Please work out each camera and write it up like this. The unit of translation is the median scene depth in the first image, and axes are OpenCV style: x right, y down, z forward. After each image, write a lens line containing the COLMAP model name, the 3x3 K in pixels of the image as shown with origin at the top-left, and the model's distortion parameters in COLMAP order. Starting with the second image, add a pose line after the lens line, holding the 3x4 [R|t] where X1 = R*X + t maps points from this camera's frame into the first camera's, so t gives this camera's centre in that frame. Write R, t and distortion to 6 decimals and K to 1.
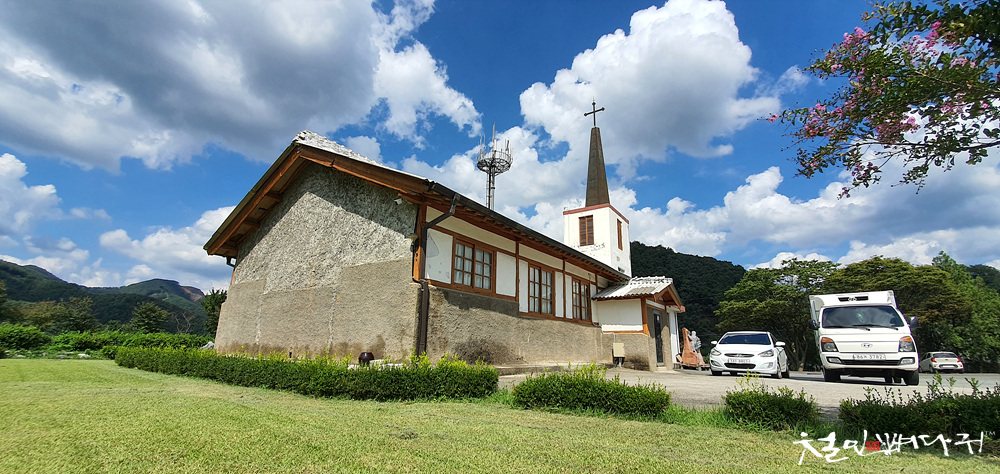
lens RADIAL K [[390.0, 0, 500.0], [0, 390.0, 252.6], [0, 0, 1]] dist [-0.029768, -0.000004]
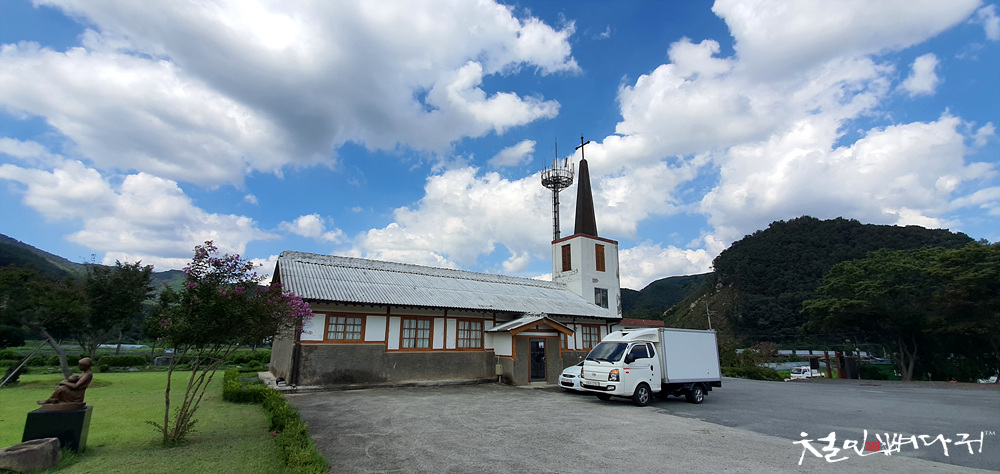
lens RADIAL K [[399.5, 0, 511.4], [0, 399.5, 245.6], [0, 0, 1]] dist [0.019633, -0.018486]
pose [[0.941321, -0.096219, -0.323507, 0.854039], [0.093686, 0.995326, -0.023433, -0.150955], [0.324250, -0.008250, 0.945936, -0.328892]]
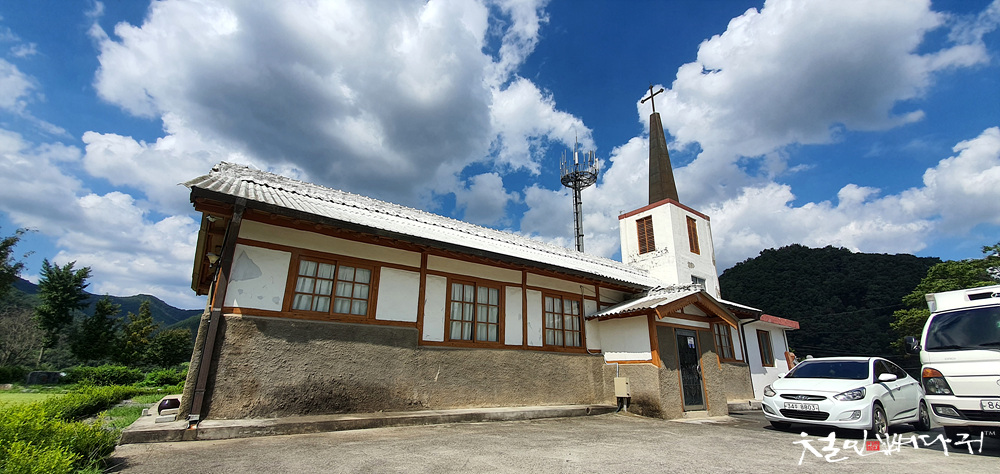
lens RADIAL K [[399.5, 0, 511.4], [0, 399.5, 245.6], [0, 0, 1]] dist [0.019633, -0.018486]
pose [[0.953216, -0.107853, -0.282397, 0.351442], [0.084930, 0.992109, -0.092229, 0.037714], [0.290116, 0.063930, 0.954854, 0.201469]]
